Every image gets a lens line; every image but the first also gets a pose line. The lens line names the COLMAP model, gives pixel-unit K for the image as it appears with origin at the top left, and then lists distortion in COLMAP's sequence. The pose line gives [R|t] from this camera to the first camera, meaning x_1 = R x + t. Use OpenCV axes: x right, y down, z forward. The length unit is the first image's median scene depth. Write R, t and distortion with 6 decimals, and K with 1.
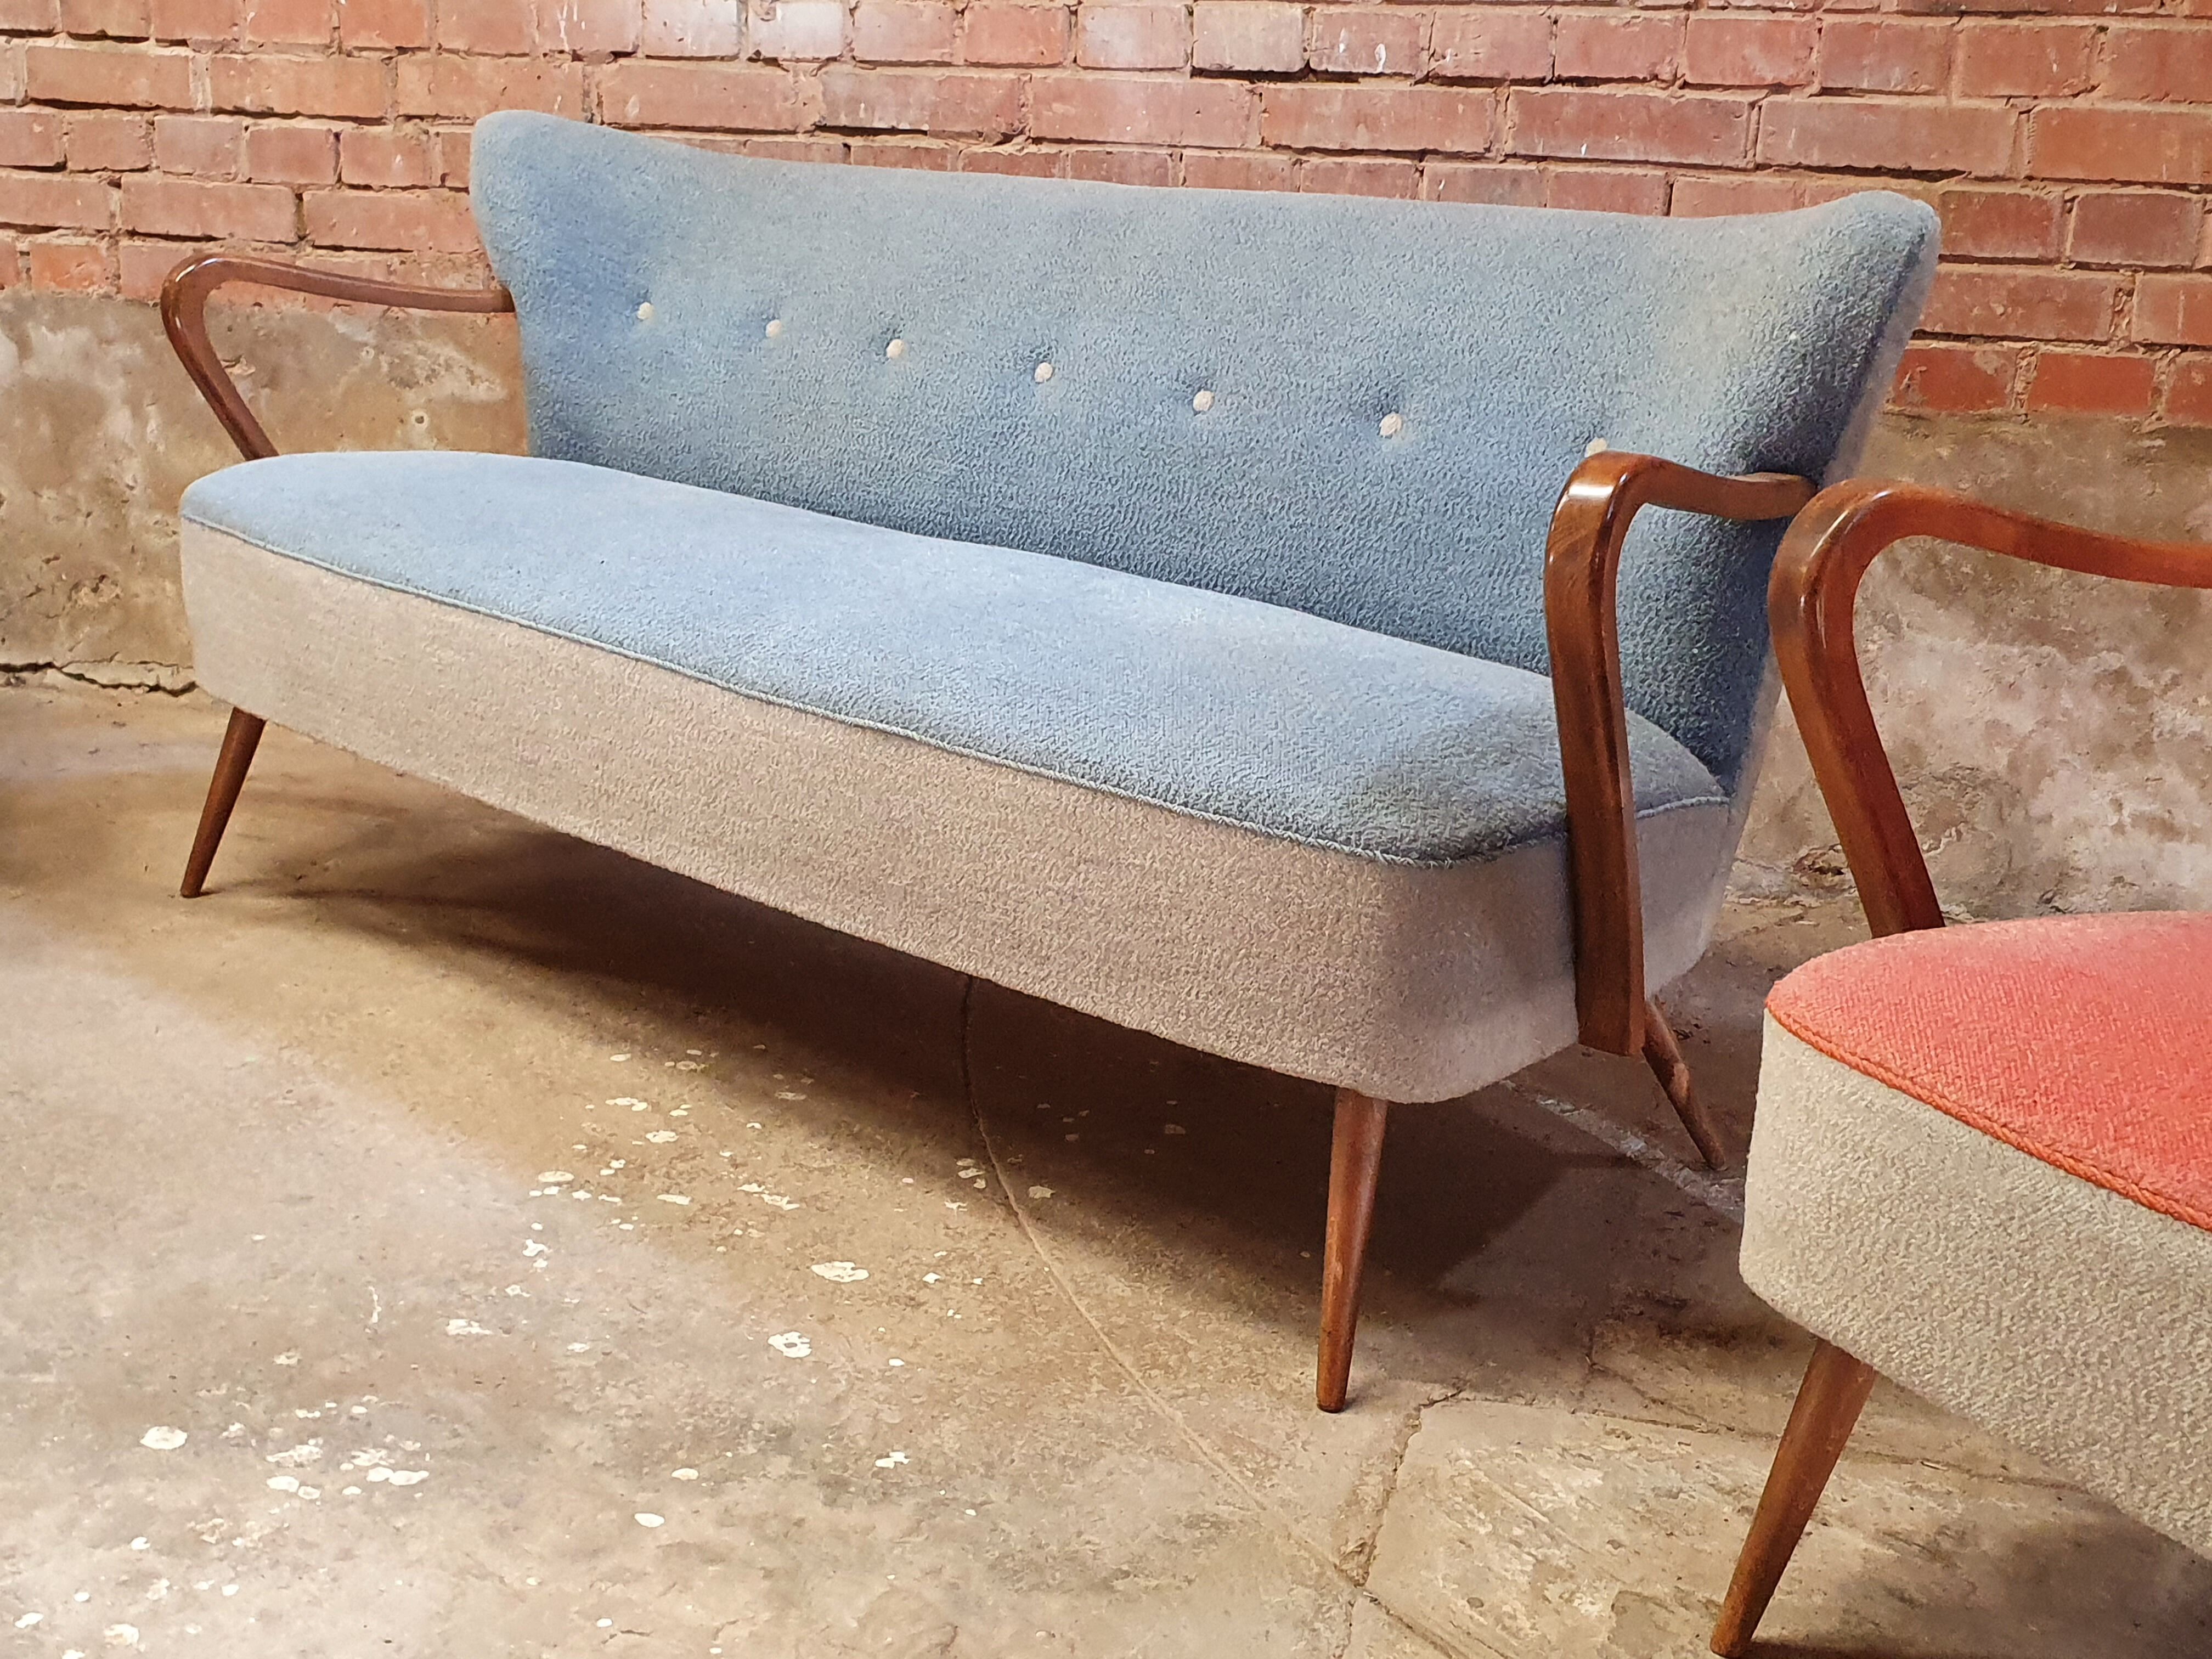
lens RADIAL K [[2463.9, 0, 1125.8], [0, 2463.9, 854.1], [0, 0, 1]] dist [0.007615, 0.000000]
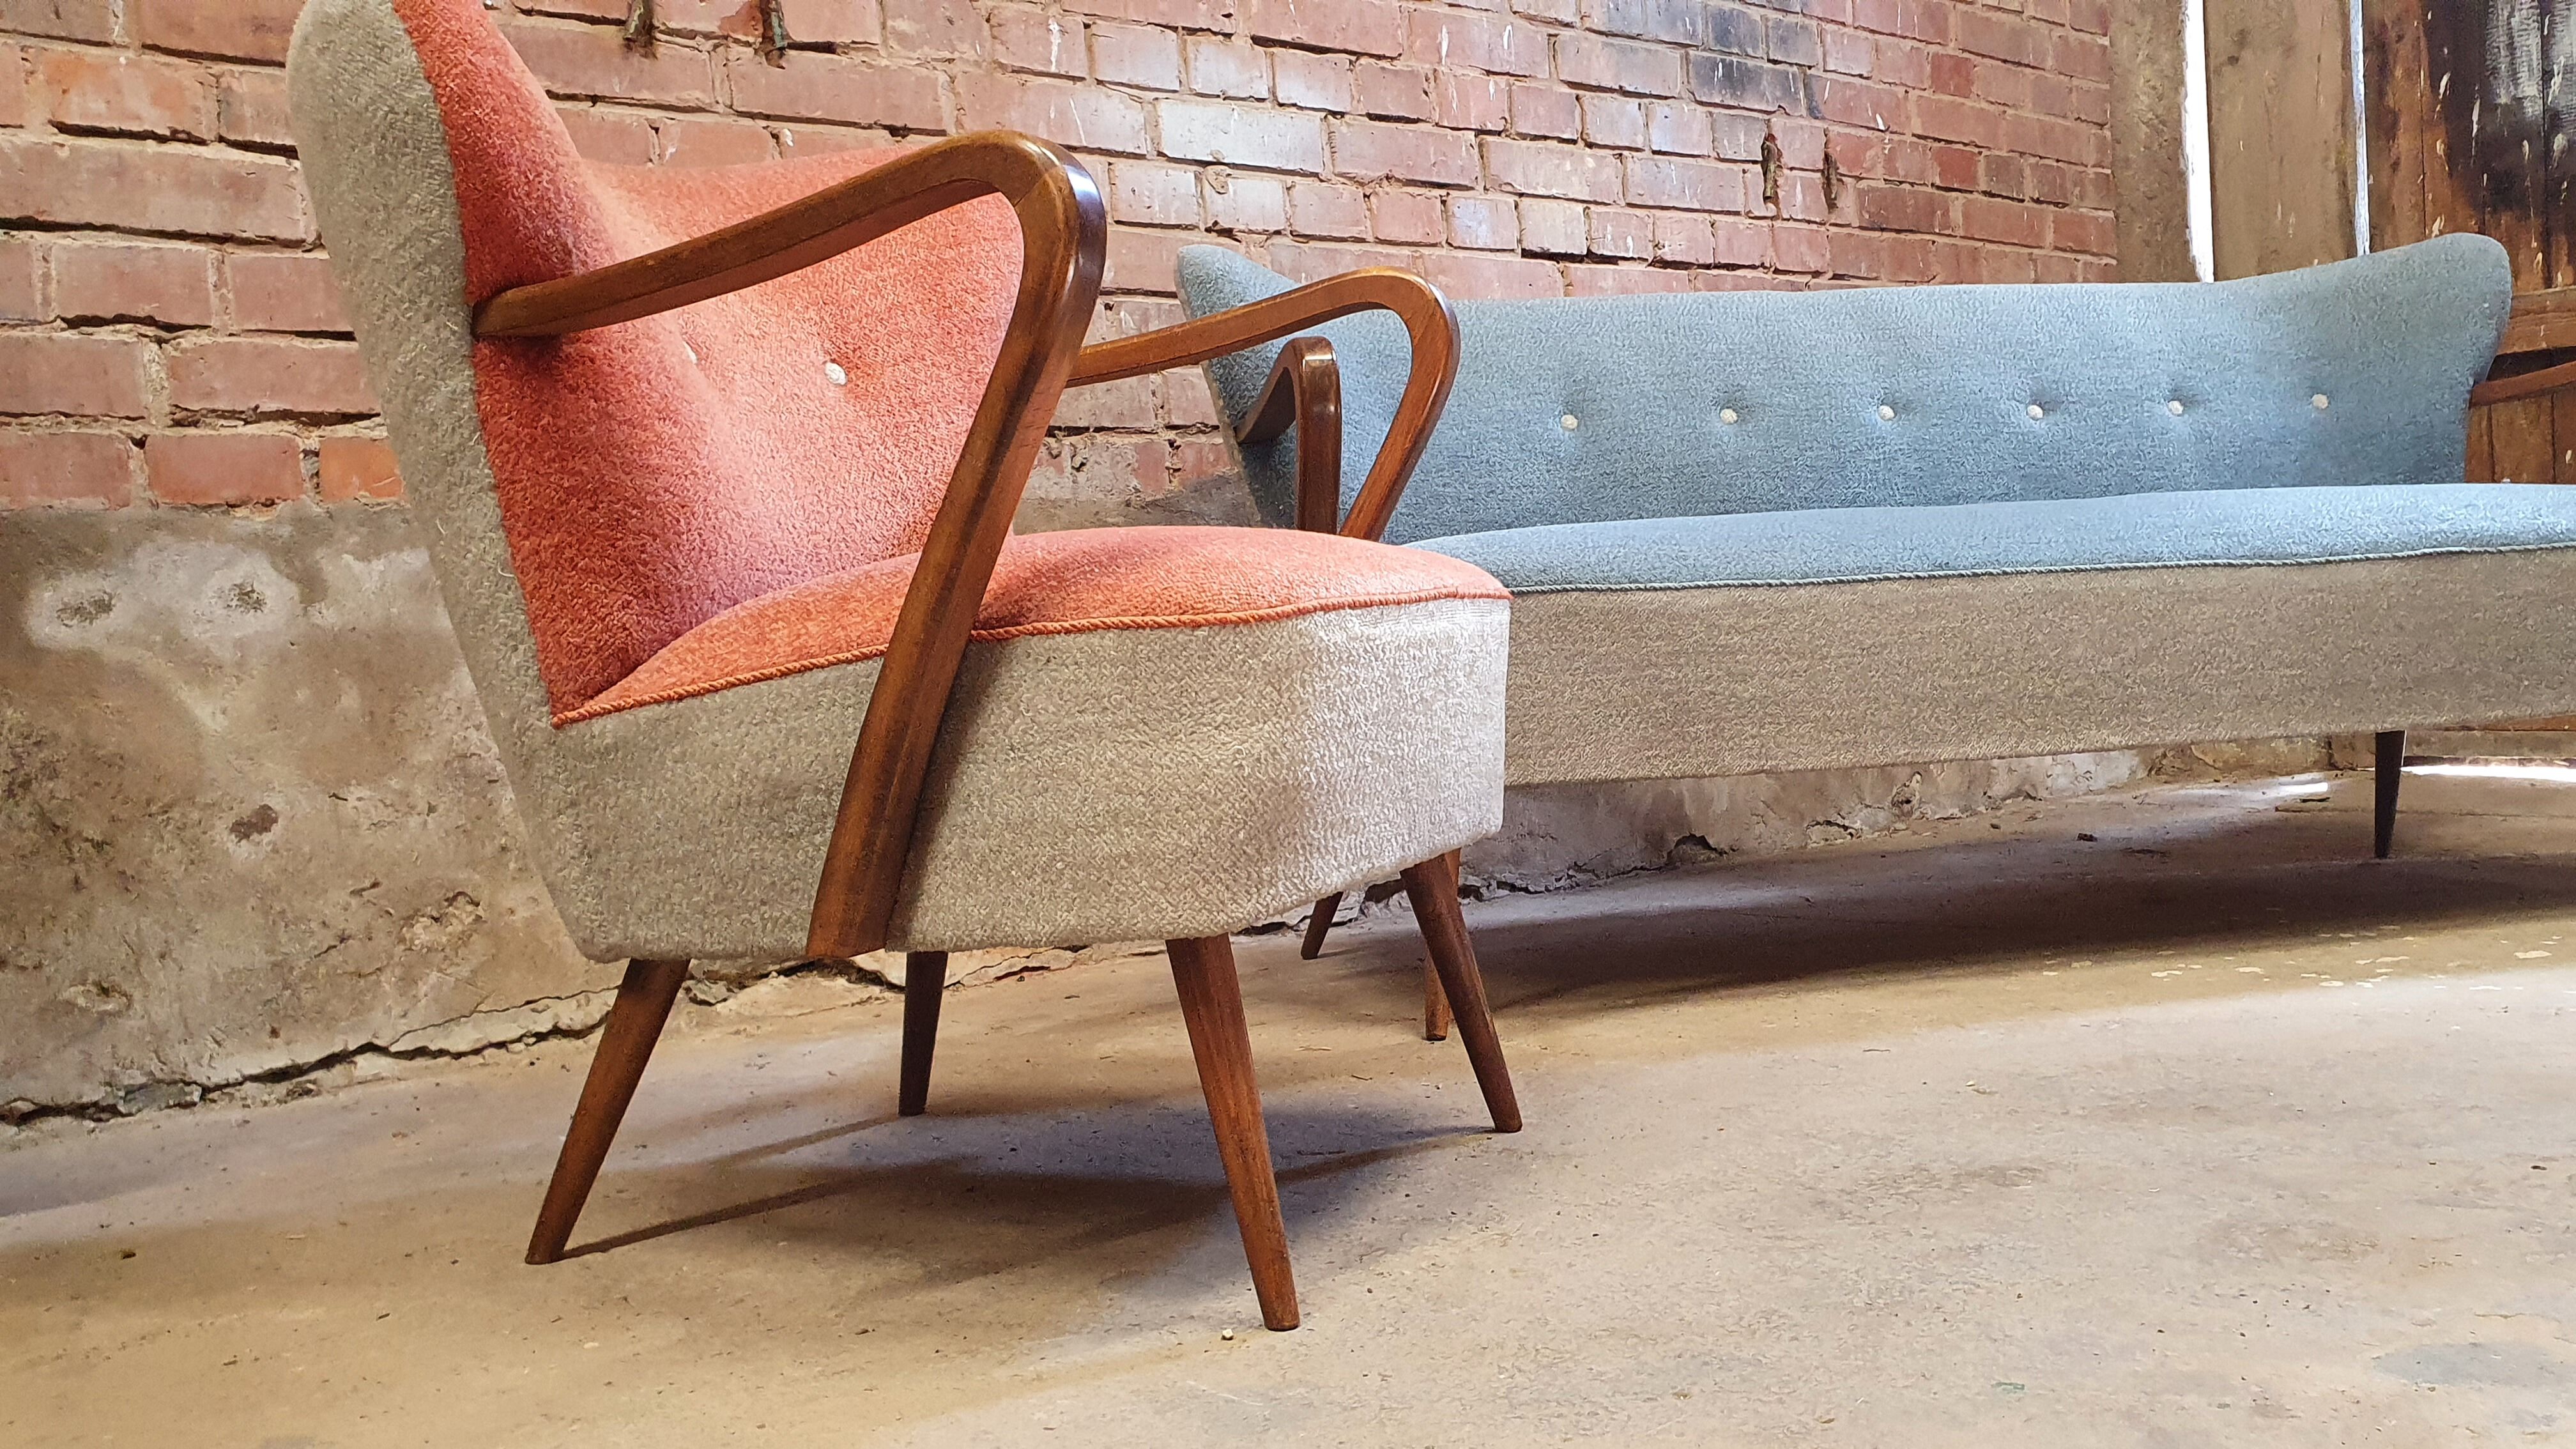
lens RADIAL K [[2223.2, 0, 1328.6], [0, 2223.2, 732.8], [0, 0, 1]] dist [0.026115, -0.034242]
pose [[0.548837, -0.113192, 0.828230, -0.951053], [0.311850, 0.946987, -0.077229, -0.035337], [-0.775582, 0.300670, 0.555041, 0.523772]]
